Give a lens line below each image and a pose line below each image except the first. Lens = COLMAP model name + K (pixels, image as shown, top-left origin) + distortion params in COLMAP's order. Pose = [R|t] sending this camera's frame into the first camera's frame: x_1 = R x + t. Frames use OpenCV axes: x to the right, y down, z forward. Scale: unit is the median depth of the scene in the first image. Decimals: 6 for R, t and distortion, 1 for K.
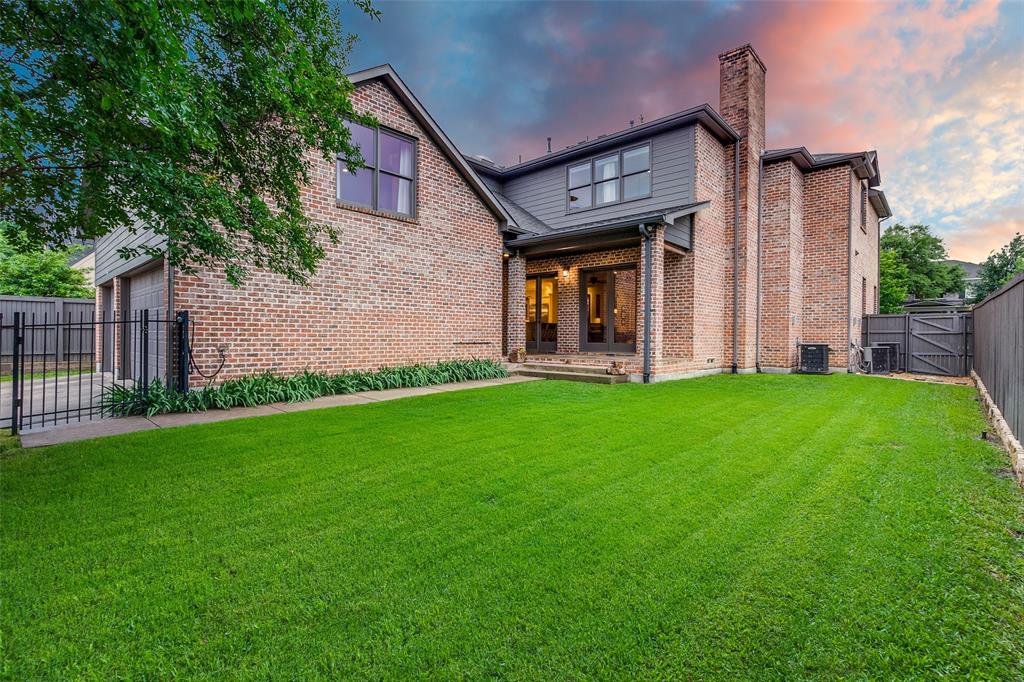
lens RADIAL K [[469.6, 0, 516.0], [0, 469.6, 338.6], [0, 0, 1]] dist [-0.005561, 0.000121]
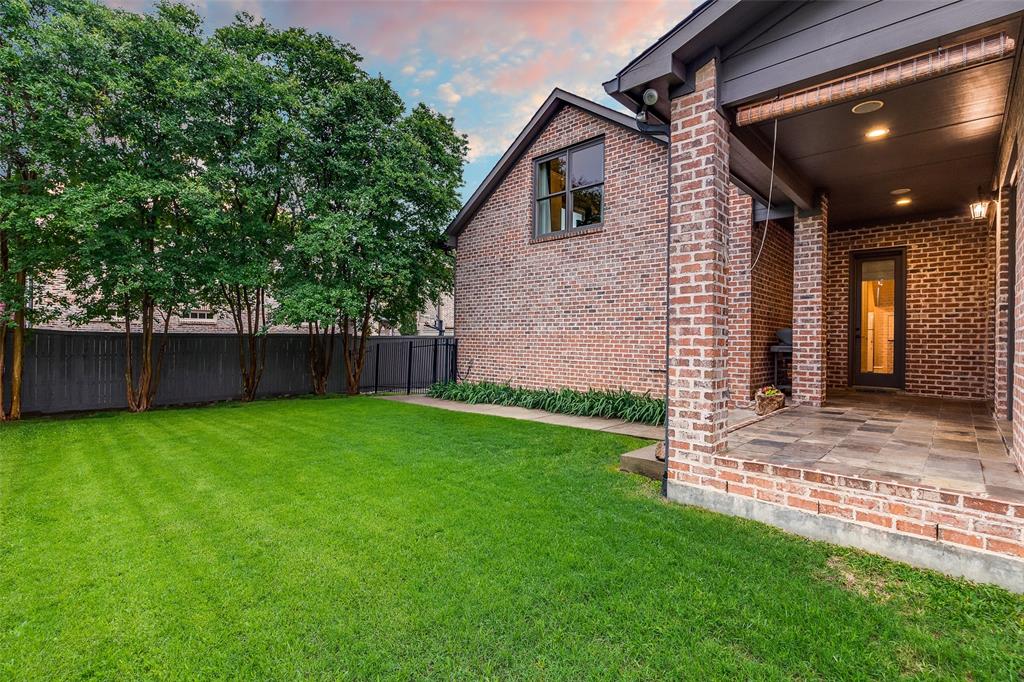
lens RADIAL K [[469.6, 0, 516.0], [0, 469.6, 338.6], [0, 0, 1]] dist [-0.005561, 0.000121]
pose [[-0.013262, -0.018017, -0.999750, 0.704983], [-0.023468, 0.999568, -0.017703, -0.025193], [0.999637, 0.023228, -0.013679, 0.905865]]
